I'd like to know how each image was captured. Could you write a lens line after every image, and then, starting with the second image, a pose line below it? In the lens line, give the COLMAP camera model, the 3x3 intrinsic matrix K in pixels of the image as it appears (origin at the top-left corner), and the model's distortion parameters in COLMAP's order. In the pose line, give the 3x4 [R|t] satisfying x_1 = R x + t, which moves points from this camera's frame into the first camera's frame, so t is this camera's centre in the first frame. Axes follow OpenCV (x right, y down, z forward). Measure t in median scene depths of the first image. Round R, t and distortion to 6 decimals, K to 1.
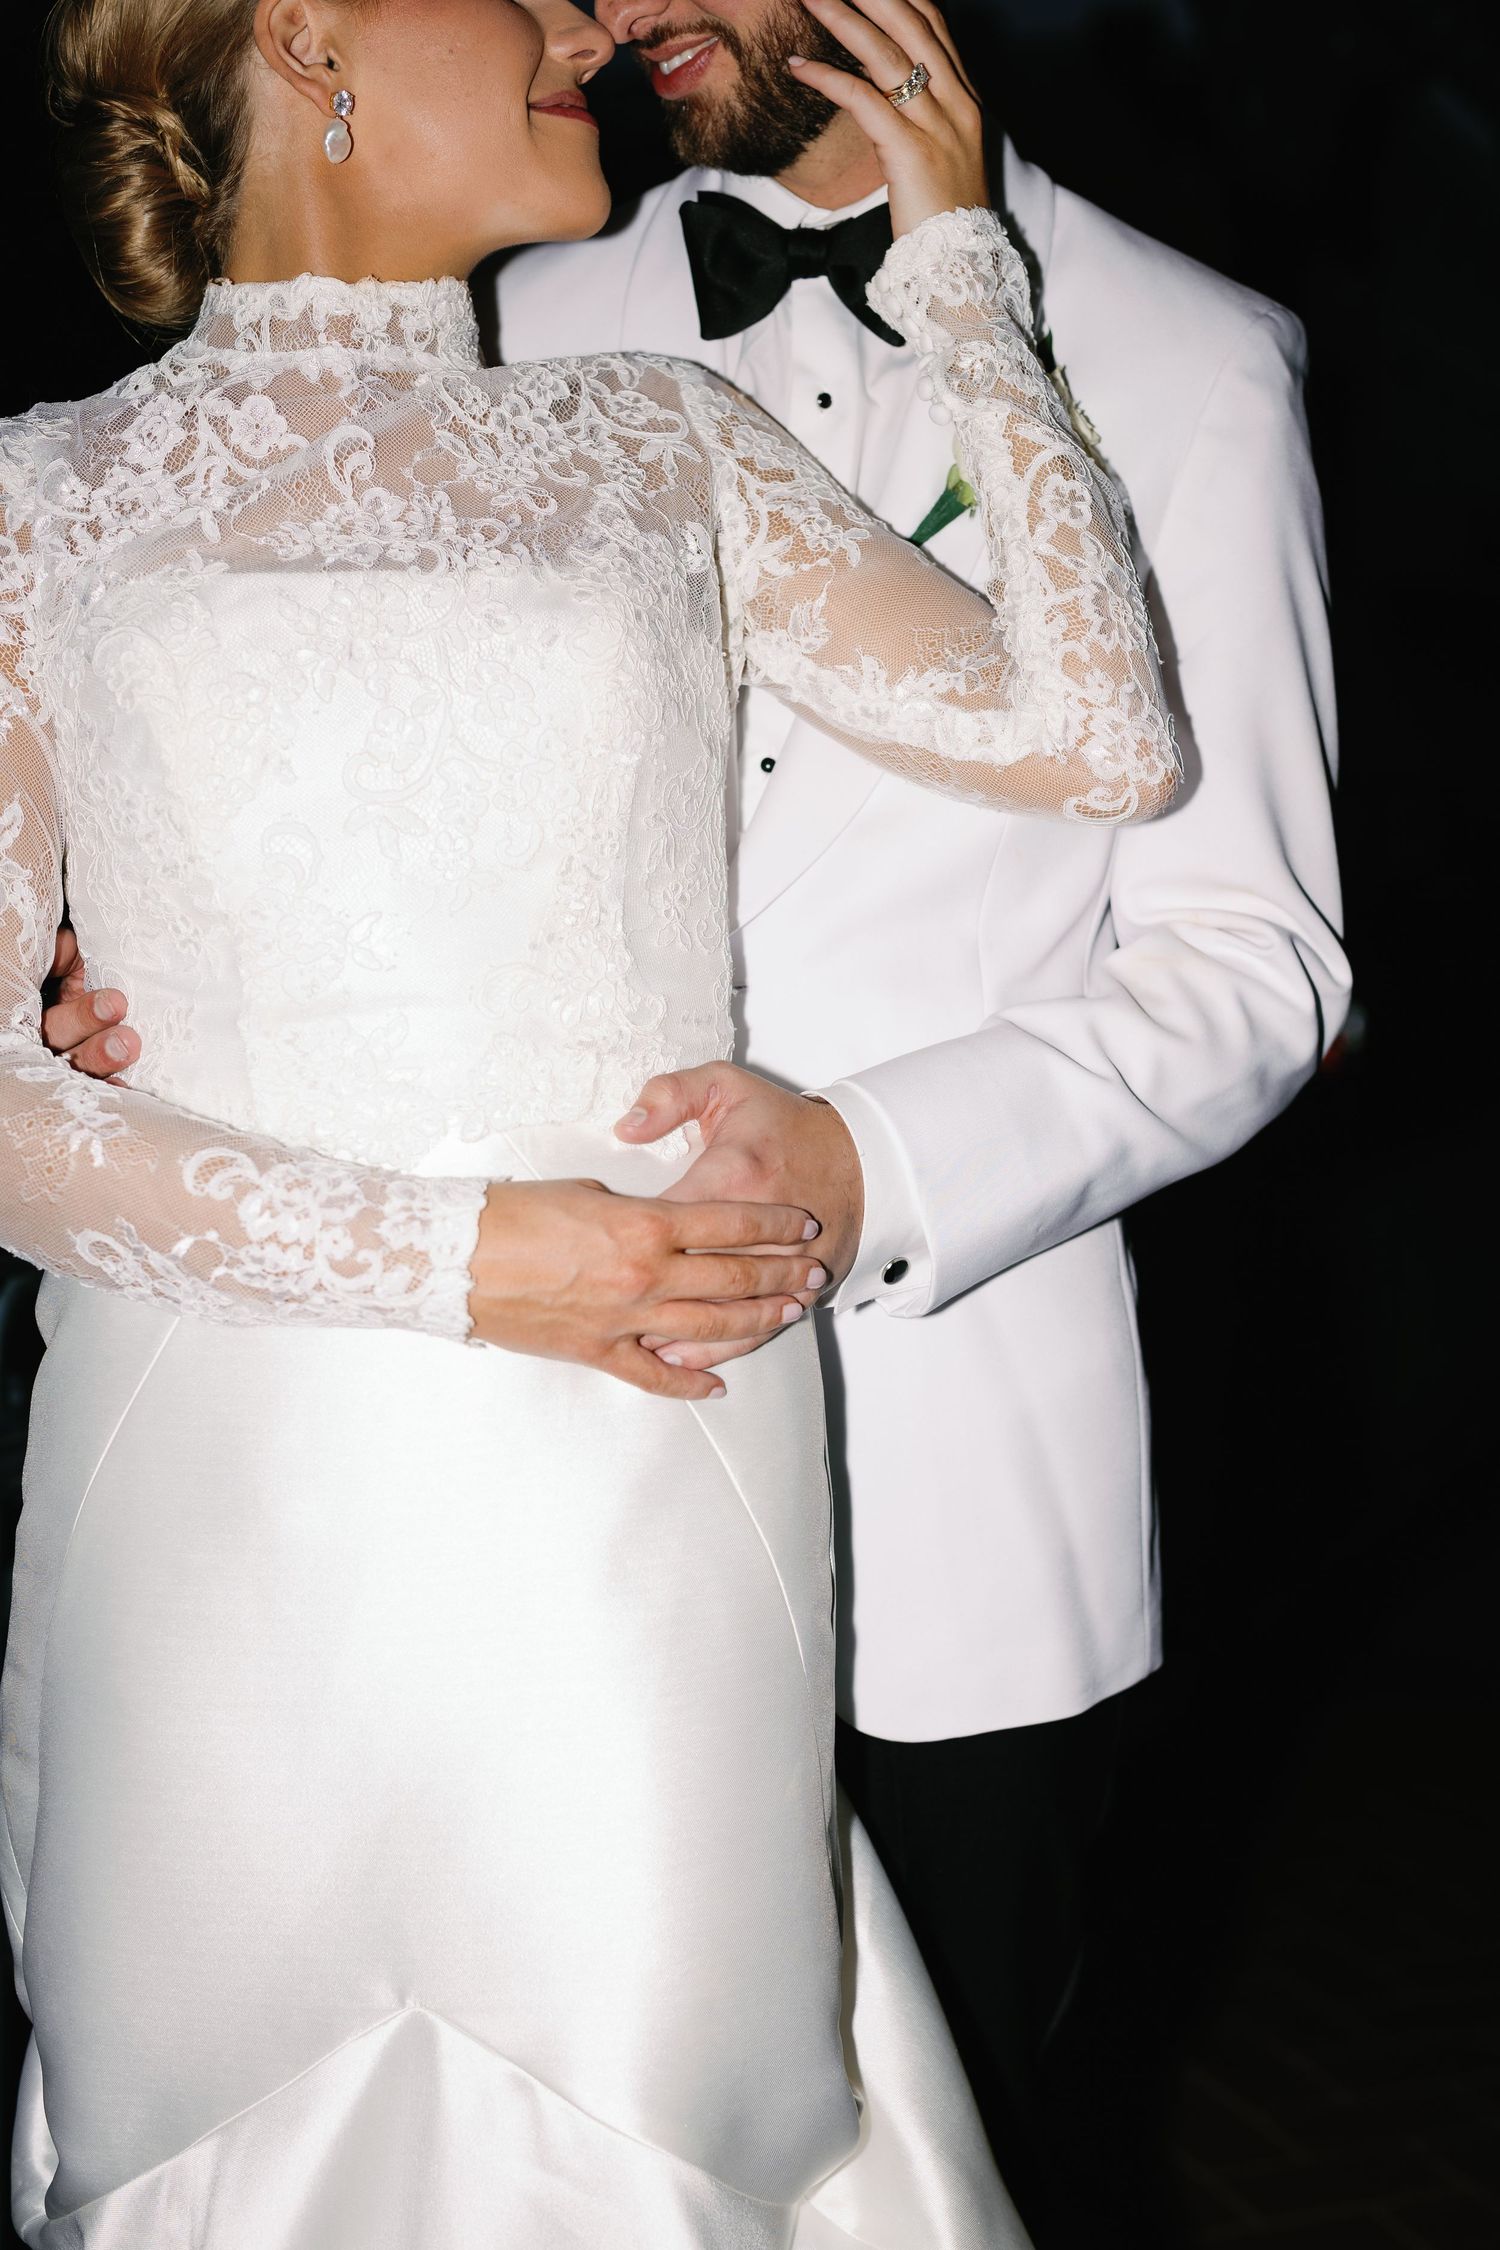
lens RADIAL K [[3187.2, 0, 676.4], [0, 3187.2, 1154.1], [0, 0, 1]] dist [0.070154, 0.043357]
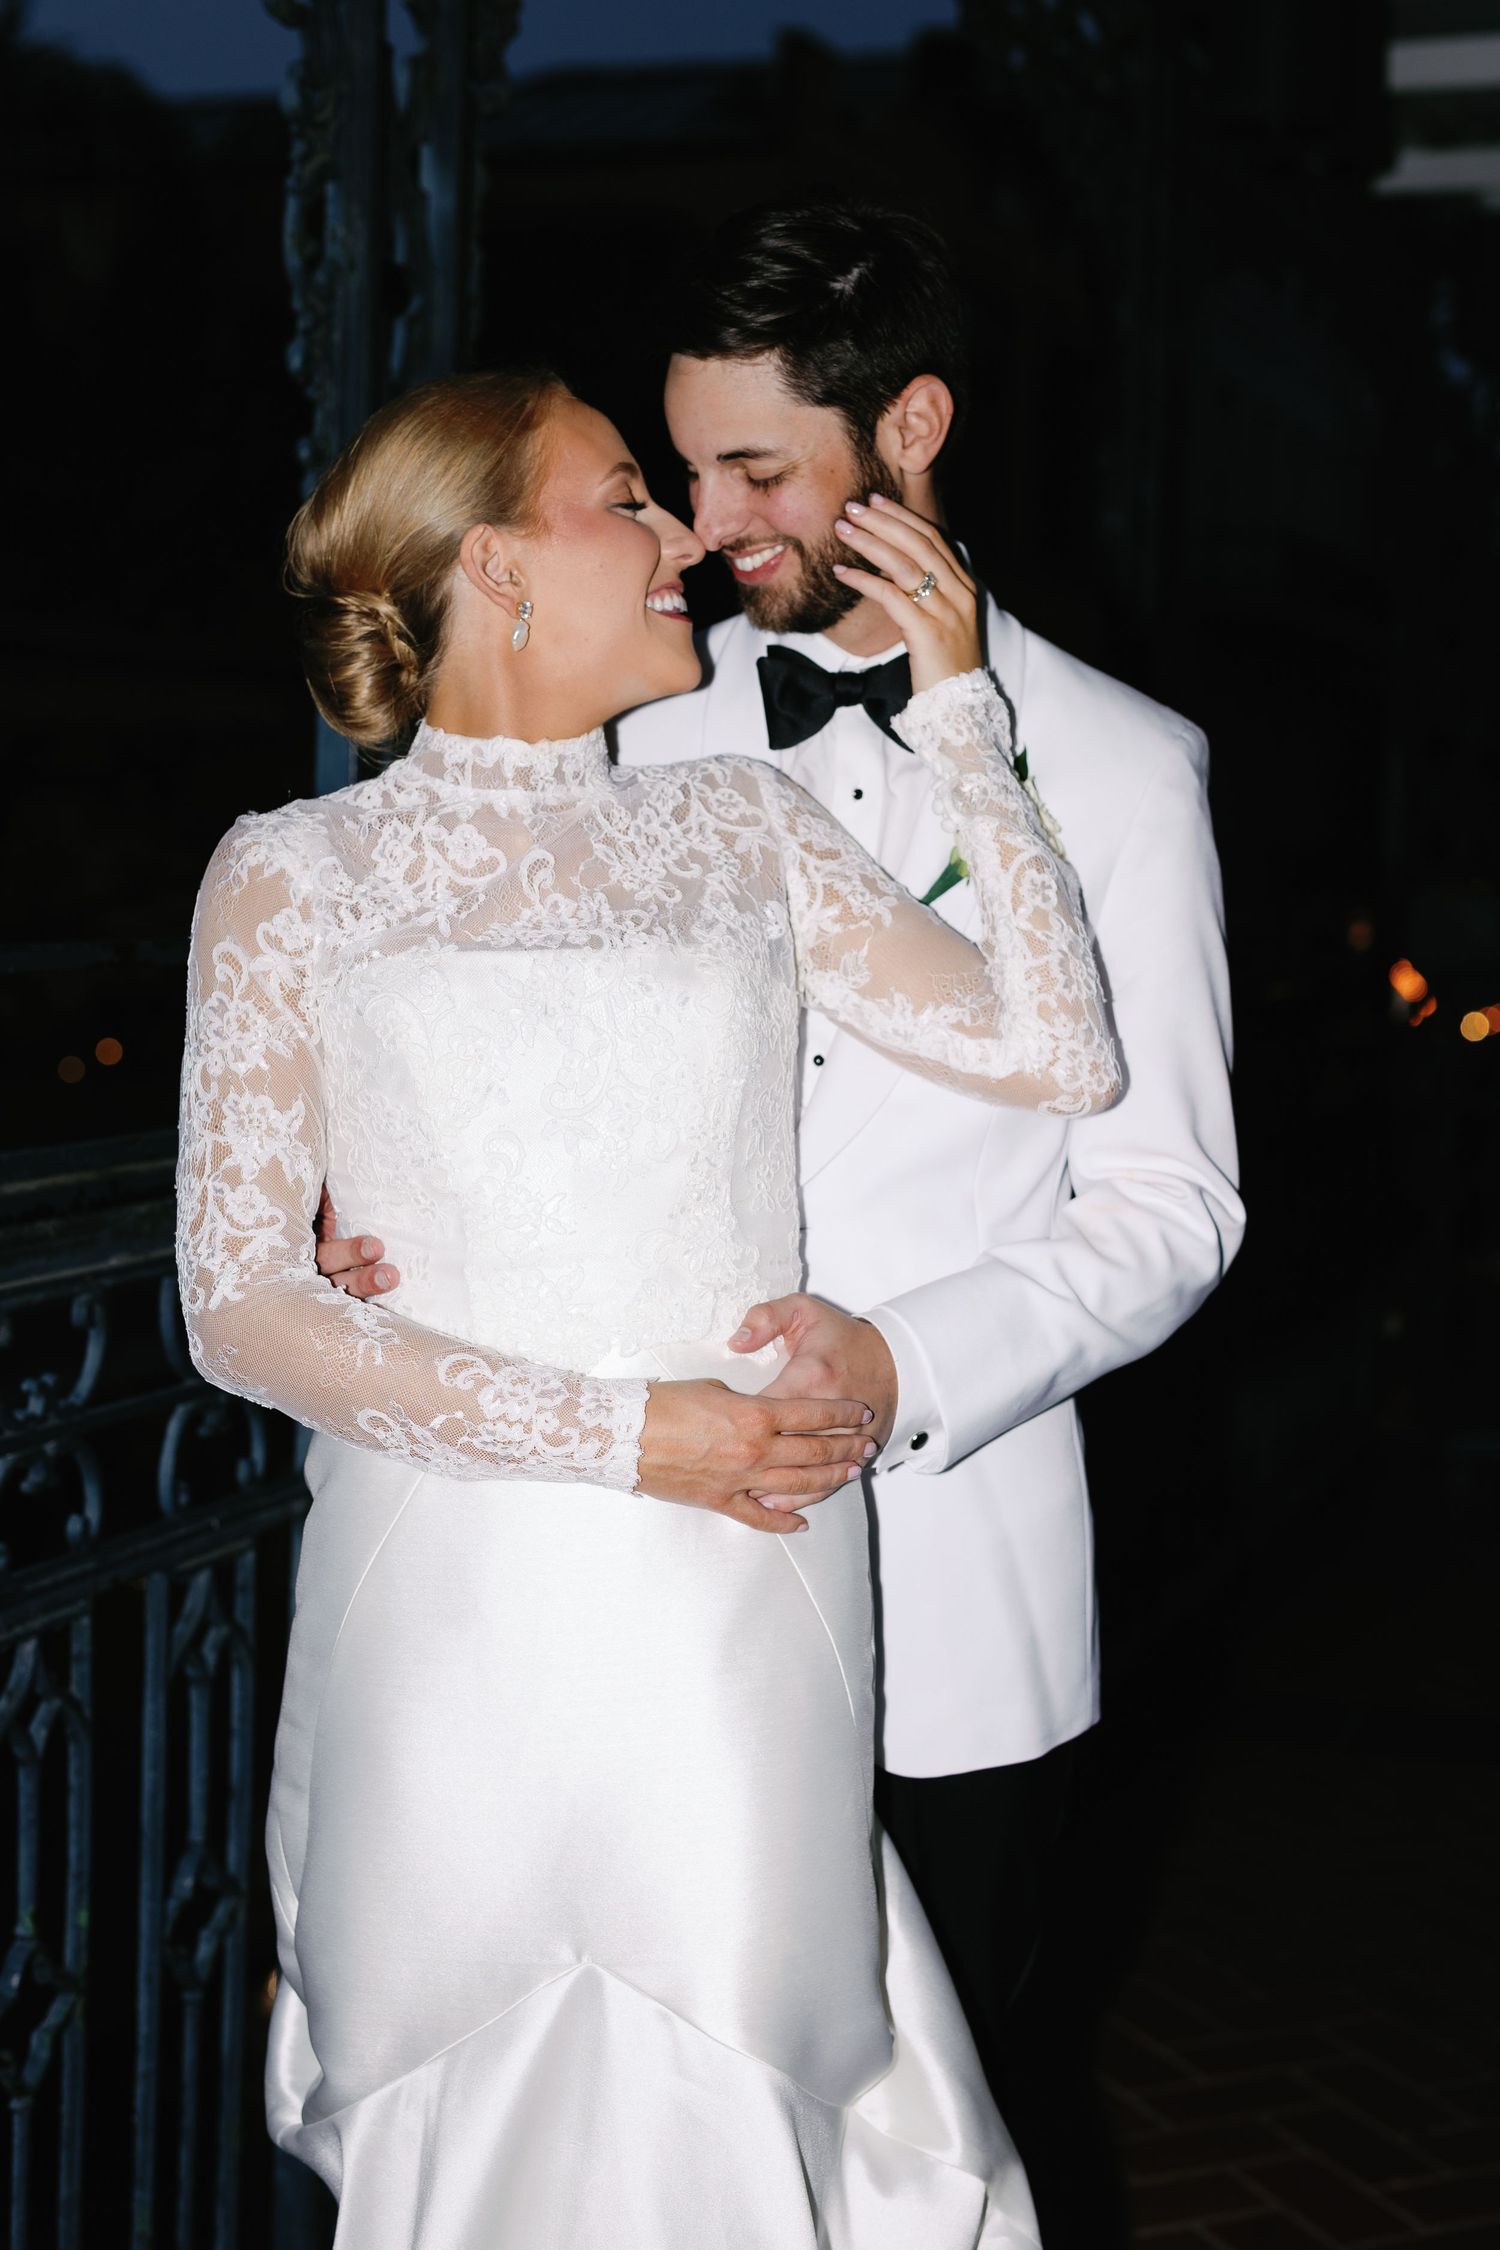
lens RADIAL K [[3197.4, 0, 750.0], [0, 3197.4, 1125.0], [0, 0, 1]] dist [0.019994, 0.007757]
pose [[0.998984, 0.004492, 0.044832, -0.068079], [-0.002906, 0.999370, -0.035380, -0.050501], [-0.044963, 0.035214, 0.998368, -0.396755]]
